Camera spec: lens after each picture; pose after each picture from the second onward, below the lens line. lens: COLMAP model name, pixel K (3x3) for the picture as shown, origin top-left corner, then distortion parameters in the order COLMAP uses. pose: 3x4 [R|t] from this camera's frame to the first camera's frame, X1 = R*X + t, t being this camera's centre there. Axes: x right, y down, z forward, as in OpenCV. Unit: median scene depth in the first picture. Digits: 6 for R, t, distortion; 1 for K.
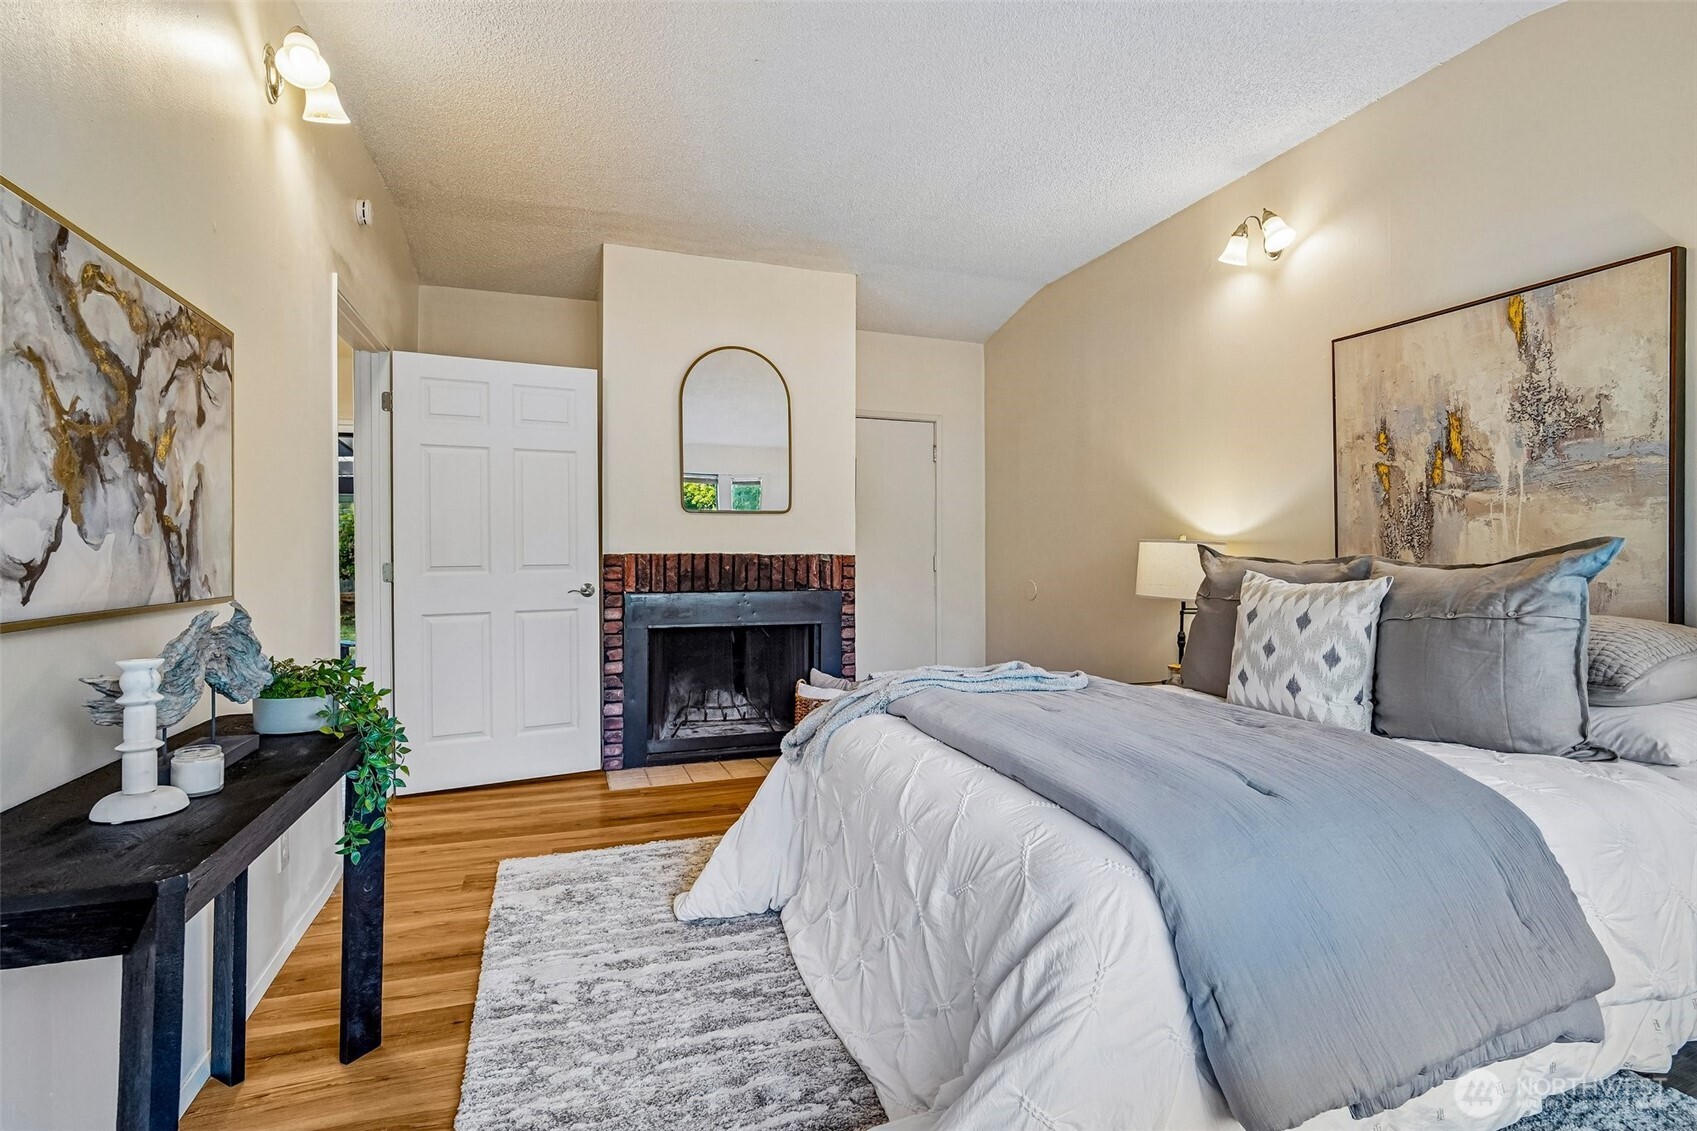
lens RADIAL K [[819.6, 0, 850.3], [0, 819.6, 554.3], [0, 0, 1]] dist [-0.012656, 0.002722]
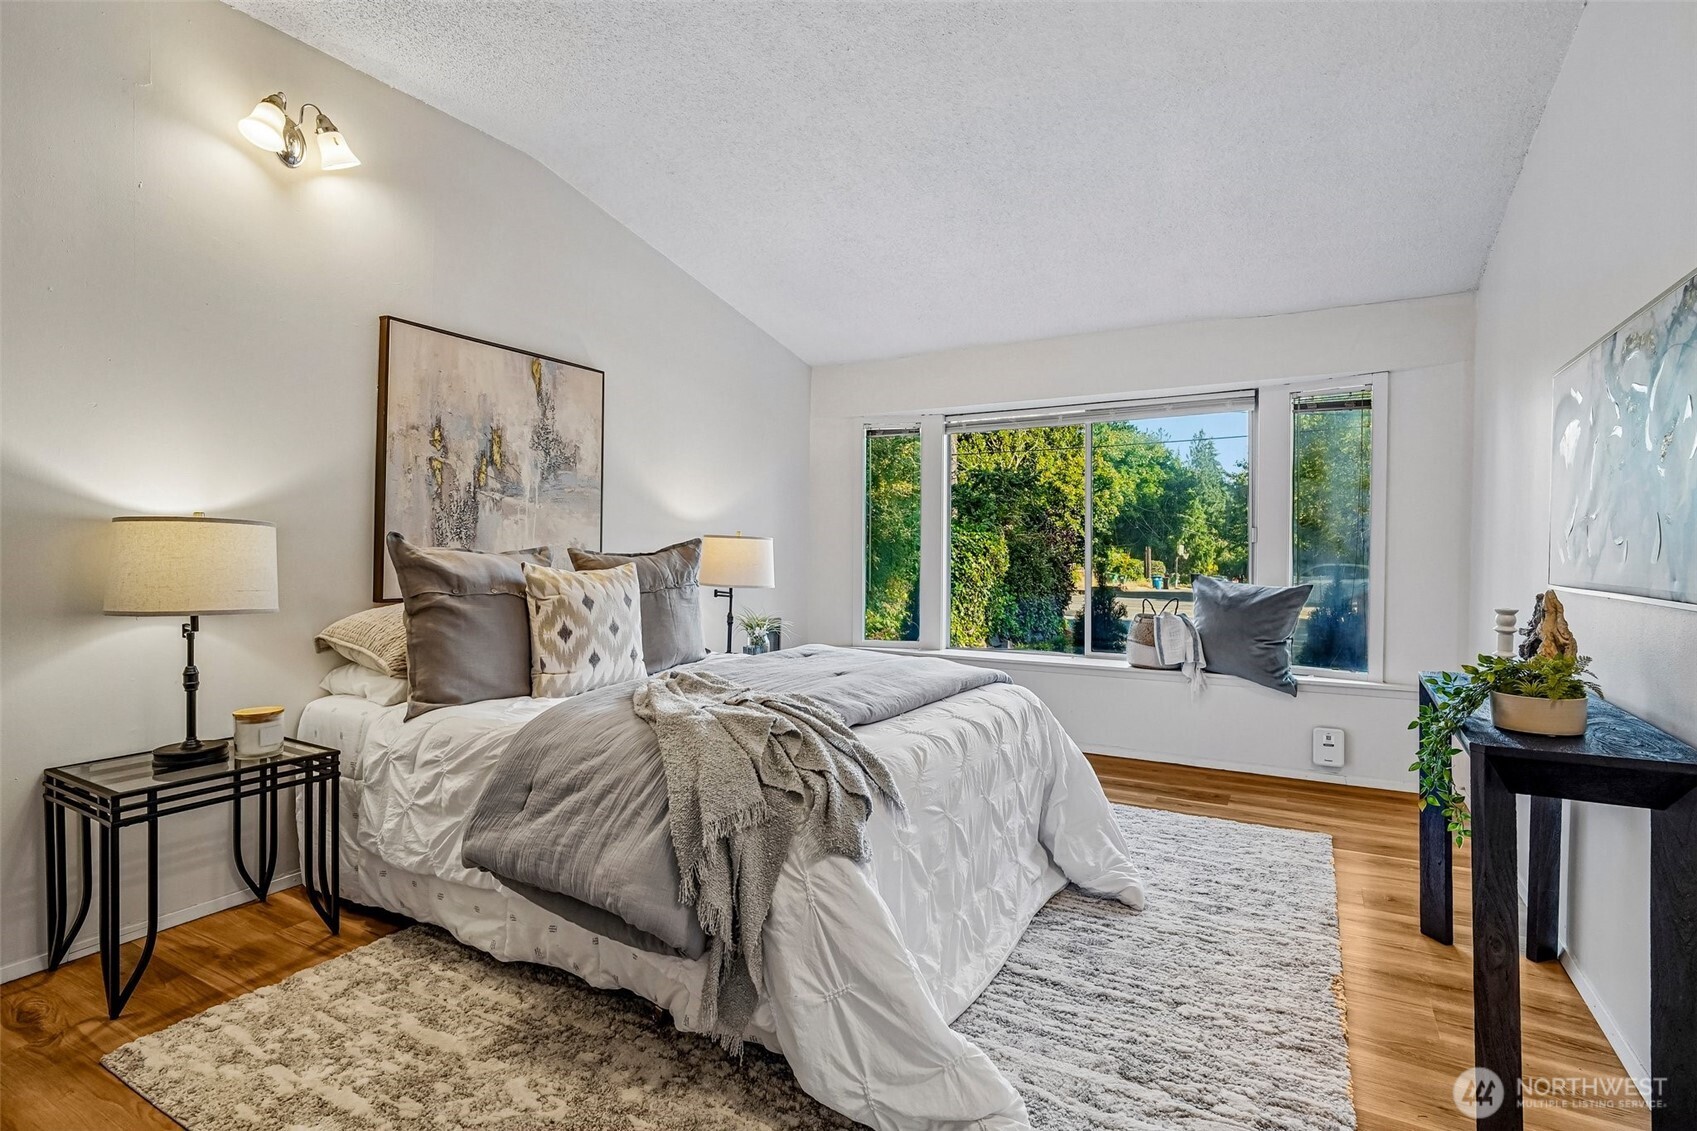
lens RADIAL K [[819.6, 0, 844.4], [0, 819.6, 583.7], [0, 0, 1]] dist [-0.012656, 0.002722]
pose [[-0.645032, -0.038910, 0.763164, -0.548440], [-0.010819, 0.999068, 0.041793, 0.000447], [-0.764079, 0.018701, -0.644852, 1.398249]]
